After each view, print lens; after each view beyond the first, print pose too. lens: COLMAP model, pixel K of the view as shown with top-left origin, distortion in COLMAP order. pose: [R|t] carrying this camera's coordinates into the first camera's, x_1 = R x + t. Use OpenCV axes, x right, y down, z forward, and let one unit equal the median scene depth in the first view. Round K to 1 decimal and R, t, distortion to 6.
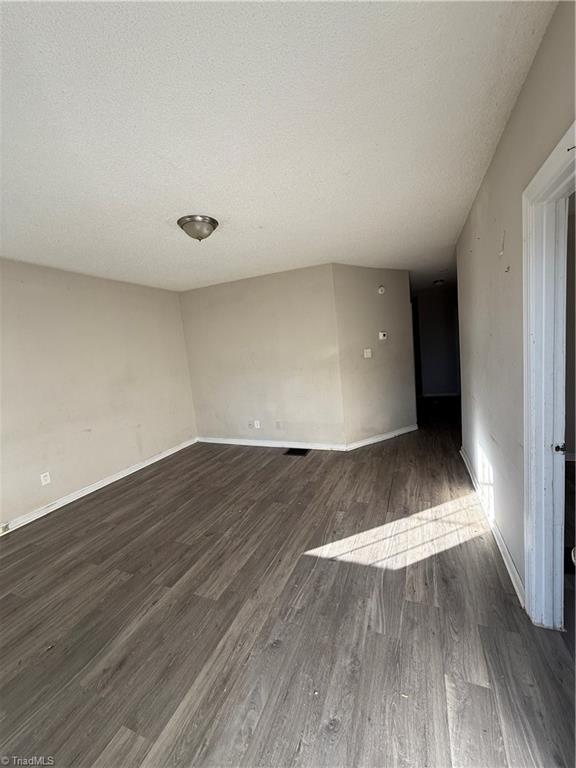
lens RADIAL K [[304.0, 0, 288.0], [0, 304.0, 384.0], [0, 0, 1]] dist [-0.010254, -0.000264]
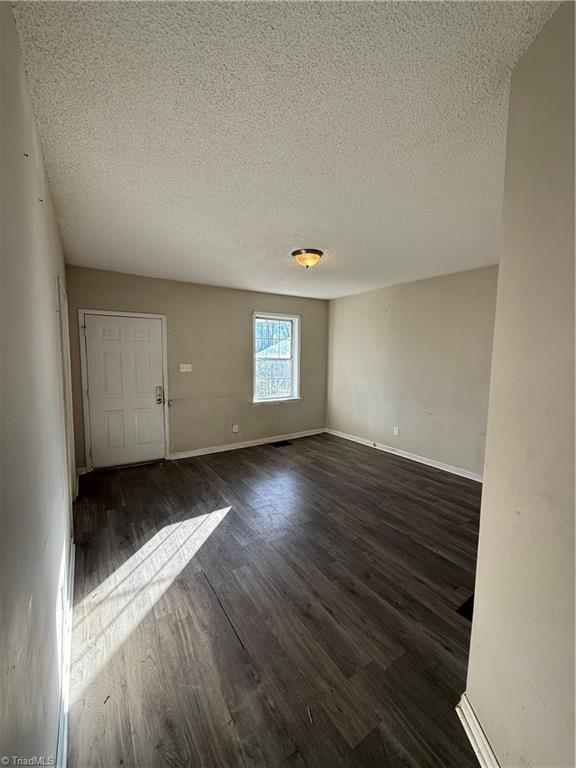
lens RADIAL K [[304.0, 0, 288.0], [0, 304.0, 384.0], [0, 0, 1]] dist [-0.010254, -0.000264]
pose [[-0.554386, 0.160981, -0.816542, 0.685399], [-0.058707, 0.971107, 0.231312, -0.230893], [0.830186, 0.176173, -0.528917, 1.344609]]
